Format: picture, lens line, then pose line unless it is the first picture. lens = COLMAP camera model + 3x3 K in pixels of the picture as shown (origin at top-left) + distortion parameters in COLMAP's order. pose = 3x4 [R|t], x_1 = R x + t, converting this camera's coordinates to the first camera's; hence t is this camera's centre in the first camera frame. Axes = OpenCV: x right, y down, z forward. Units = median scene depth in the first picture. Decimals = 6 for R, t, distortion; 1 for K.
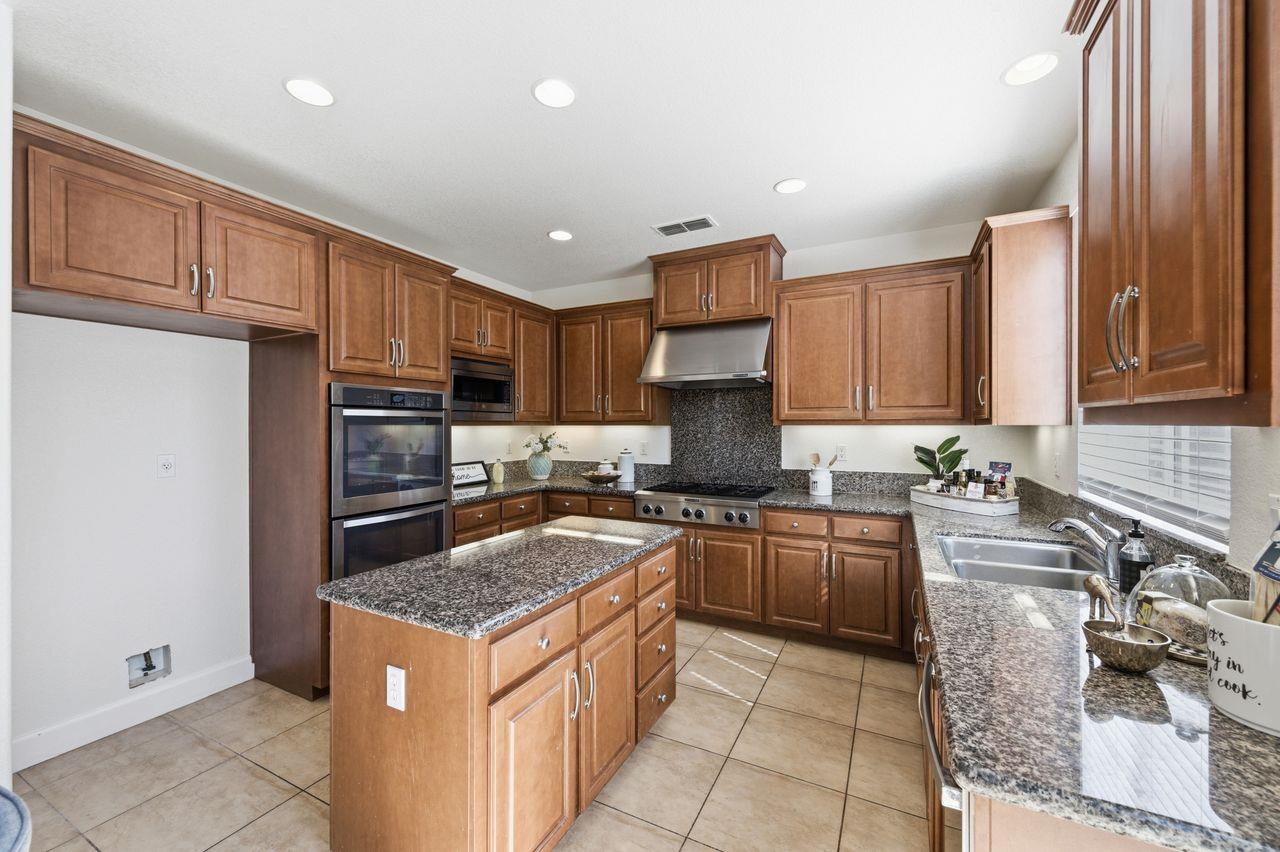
lens RADIAL K [[500.2, 0, 644.5], [0, 500.2, 426.9], [0, 0, 1]] dist [0.002389, 0.000019]
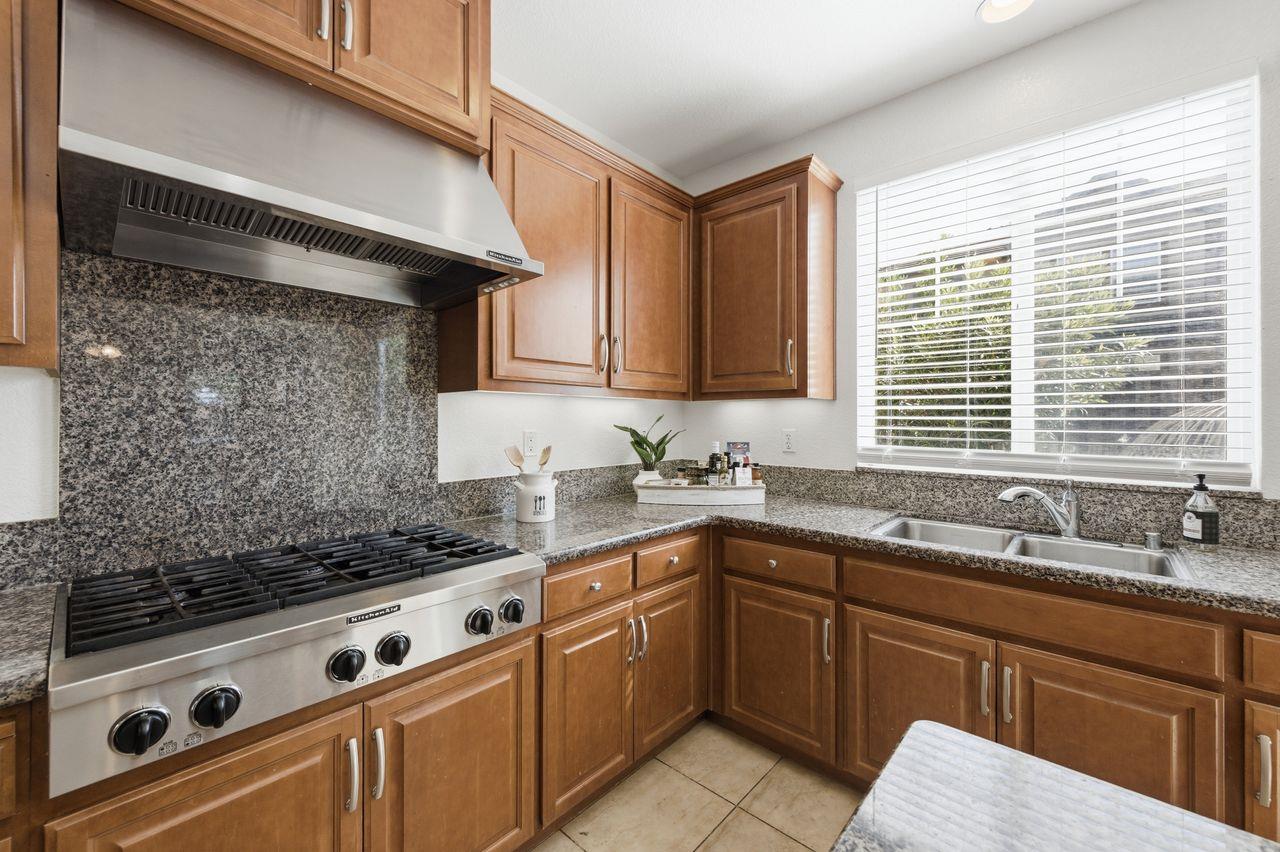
lens RADIAL K [[509.2, 0, 642.0], [0, 509.2, 420.1], [0, 0, 1]] dist [0.002569, -0.000204]
pose [[0.256957, 0.001964, 0.966421, -0.172125], [0.000797, 0.999997, -0.002244, 0.027966], [-0.966422, 0.001347, 0.256955, 0.777563]]
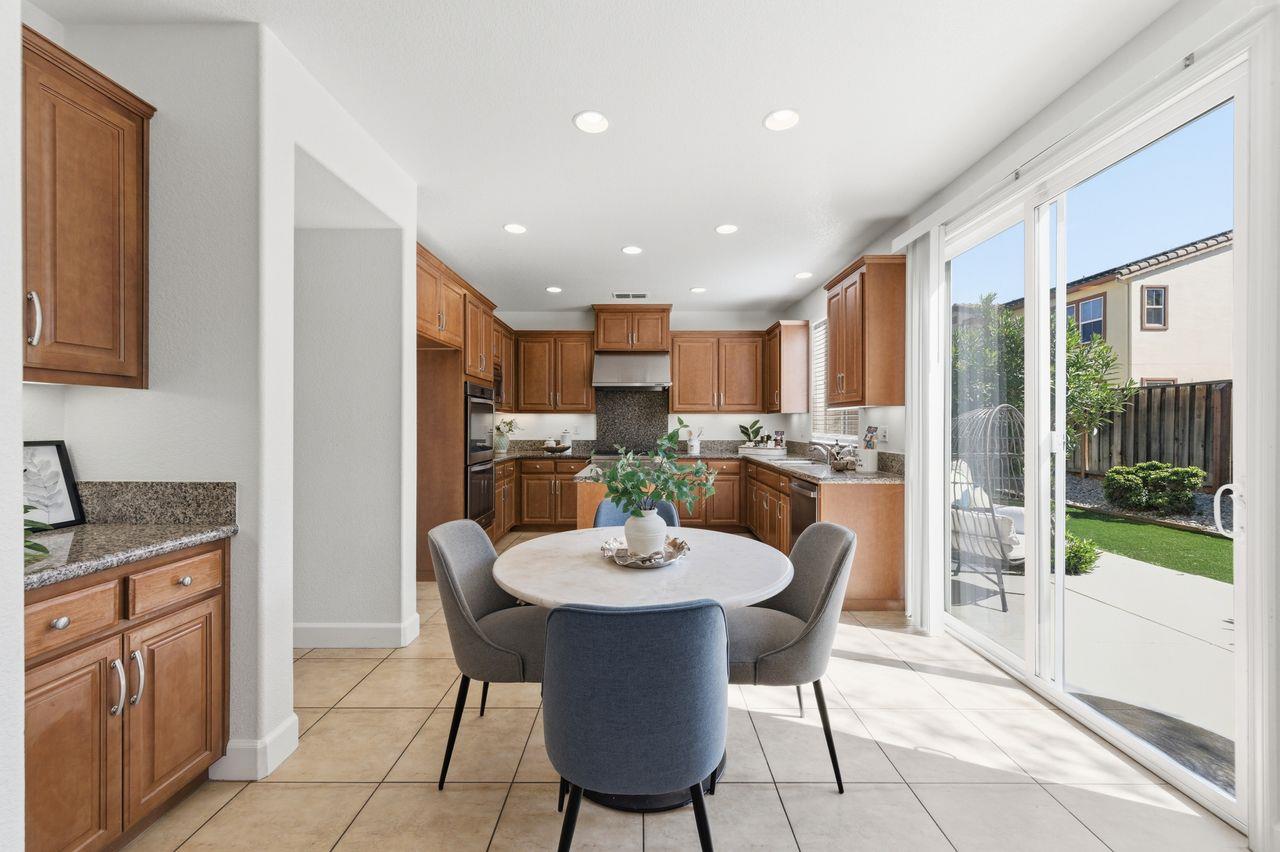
lens RADIAL K [[500.2, 0, 644.5], [0, 500.2, 426.9], [0, 0, 1]] dist [0.002389, 0.000019]
pose [[0.887385, 0.000978, 0.461027, -0.653002], [-0.001723, 0.999998, 0.001195, 0.042340], [-0.461025, -0.001855, 0.887385, -0.522491]]
